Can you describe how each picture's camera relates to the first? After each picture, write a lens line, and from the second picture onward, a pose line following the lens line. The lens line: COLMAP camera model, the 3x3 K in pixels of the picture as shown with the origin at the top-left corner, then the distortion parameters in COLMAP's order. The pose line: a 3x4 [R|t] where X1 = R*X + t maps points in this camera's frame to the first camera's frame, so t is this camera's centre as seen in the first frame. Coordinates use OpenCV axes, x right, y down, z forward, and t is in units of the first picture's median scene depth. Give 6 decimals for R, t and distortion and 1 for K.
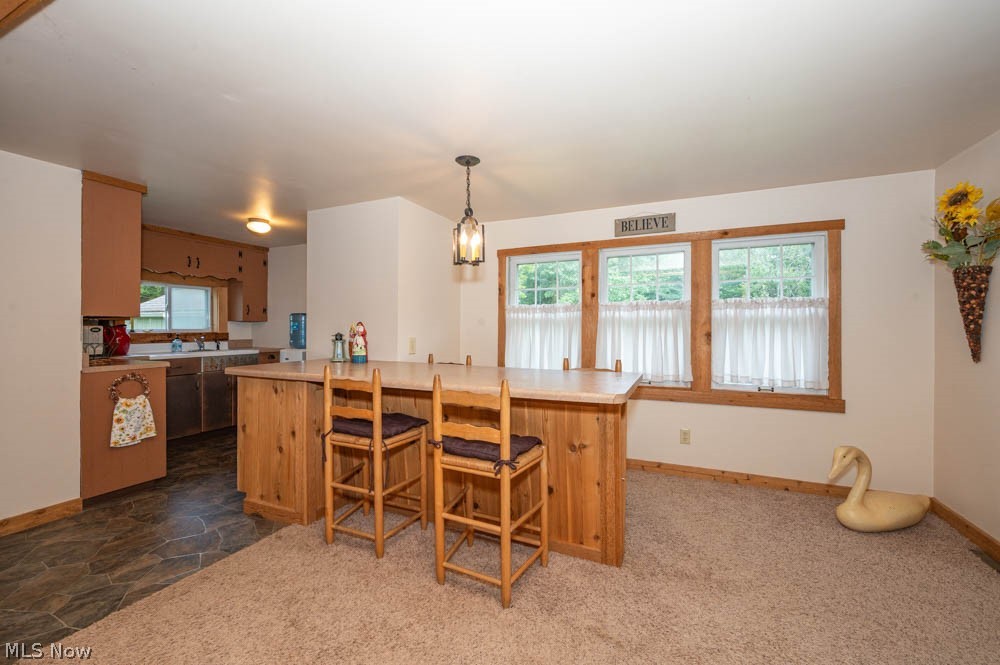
lens RADIAL K [[403.0, 0, 496.1], [0, 403.0, 328.1], [0, 0, 1]] dist [-0.000169, -0.000456]
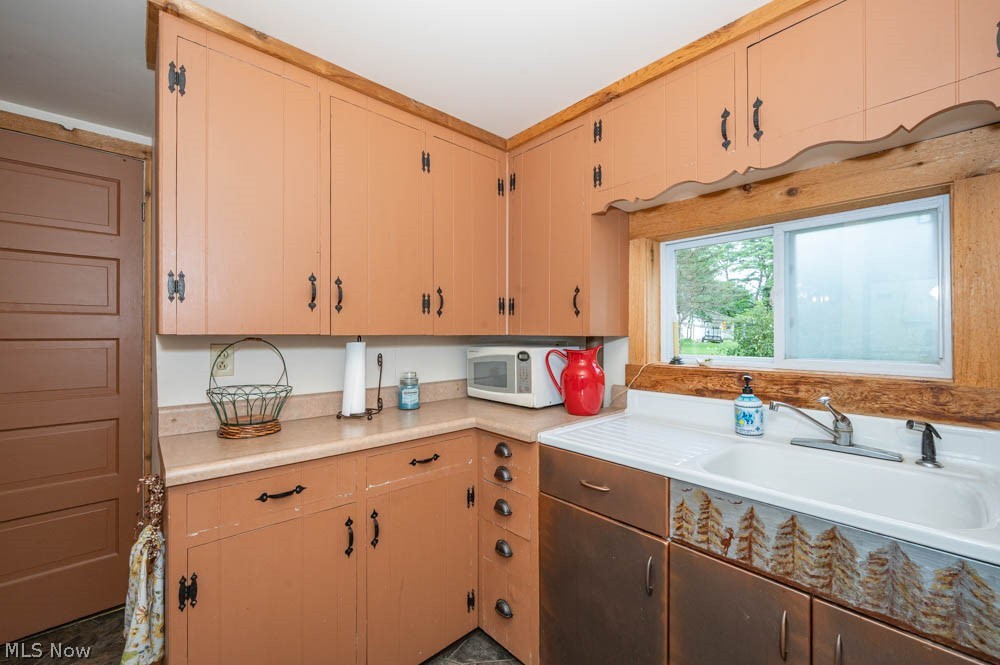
lens RADIAL K [[403.0, 0, 503.6], [0, 403.0, 332.4], [0, 0, 1]] dist [-0.000169, -0.000456]
pose [[-0.393189, -0.009481, -0.919409, -0.494300], [-0.003810, 0.999955, -0.008682, -0.019244], [0.919450, 0.000089, -0.393207, 1.100980]]
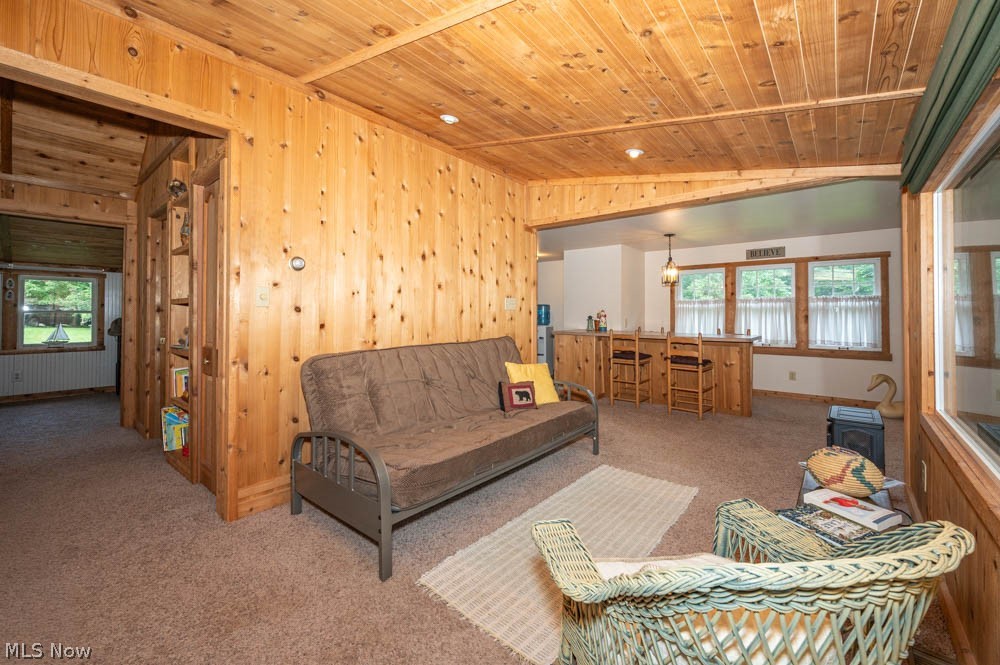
lens RADIAL K [[403.0, 0, 514.9], [0, 403.0, 308.2], [0, 0, 1]] dist [-0.000169, -0.000456]
pose [[0.972216, -0.003367, -0.234061, -0.237960], [0.000497, 0.999924, -0.012320, 0.000402], [0.234084, 0.011861, 0.972144, -0.814219]]
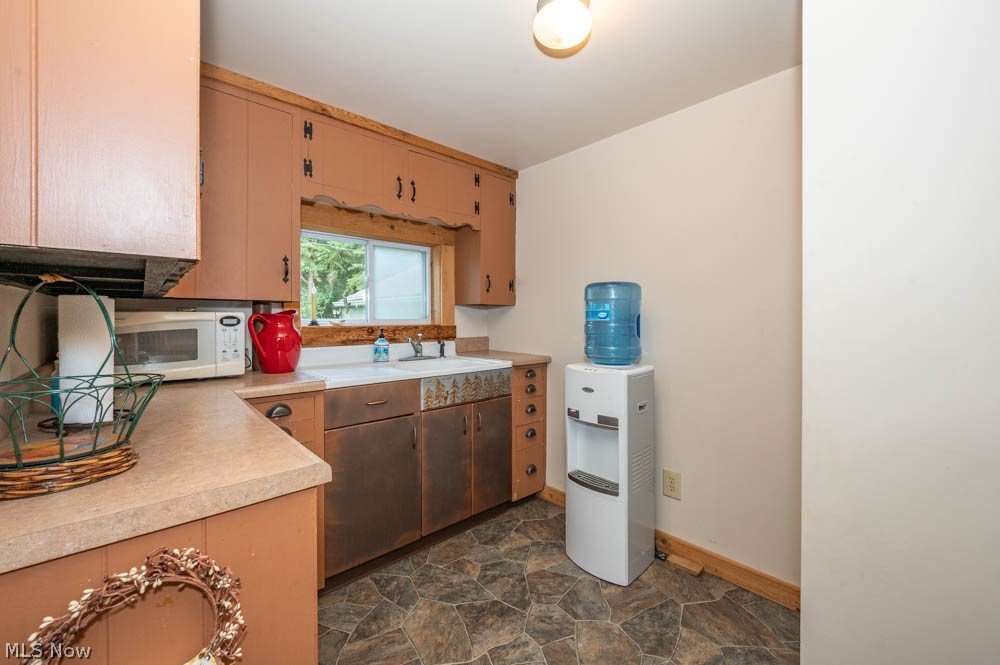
lens RADIAL K [[403.0, 0, 496.1], [0, 403.0, 317.5], [0, 0, 1]] dist [-0.000169, -0.000456]
pose [[0.915382, -0.004134, -0.402566, -0.502387], [0.003008, 0.999990, -0.003431, 0.003058], [0.402576, 0.001930, 0.915385, 0.657522]]
